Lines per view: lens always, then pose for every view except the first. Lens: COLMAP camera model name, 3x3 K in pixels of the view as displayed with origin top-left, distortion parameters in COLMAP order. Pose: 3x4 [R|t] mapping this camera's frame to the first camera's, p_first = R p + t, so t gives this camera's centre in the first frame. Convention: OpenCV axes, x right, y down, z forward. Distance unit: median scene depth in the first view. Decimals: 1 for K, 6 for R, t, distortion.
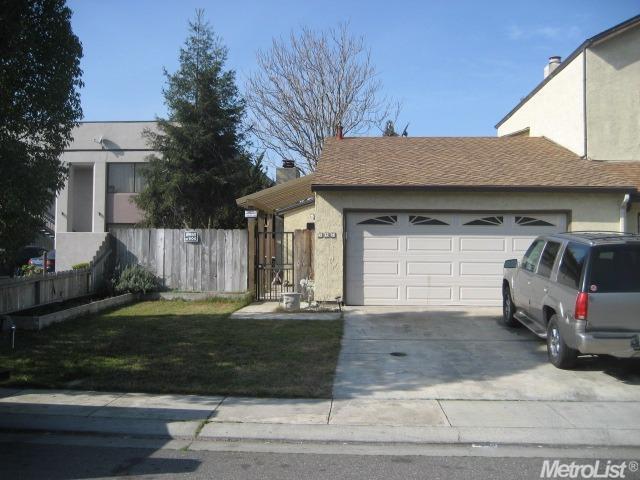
lens RADIAL K [[666.3, 0, 320.2], [0, 666.3, 238.2], [0, 0, 1]] dist [-0.102548, 0.000000]
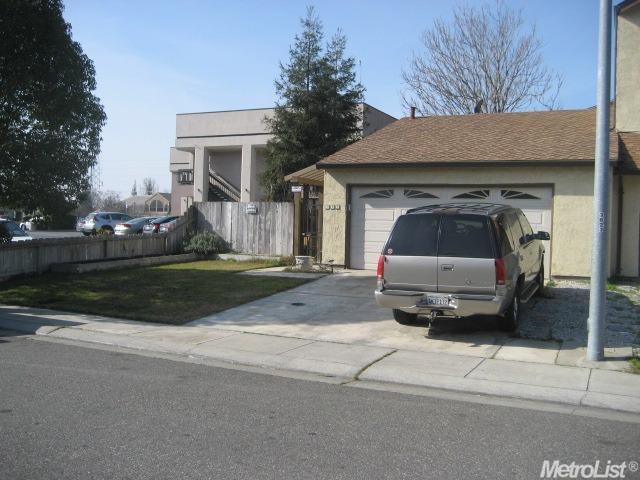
lens RADIAL K [[666.3, 0, 318.8], [0, 666.3, 238.7], [0, 0, 1]] dist [-0.102548, 0.000000]
pose [[0.924321, 0.021967, -0.380982, 0.377933], [-0.007847, 0.999225, 0.038577, 0.005090], [0.381534, -0.032668, 0.923777, -0.064197]]
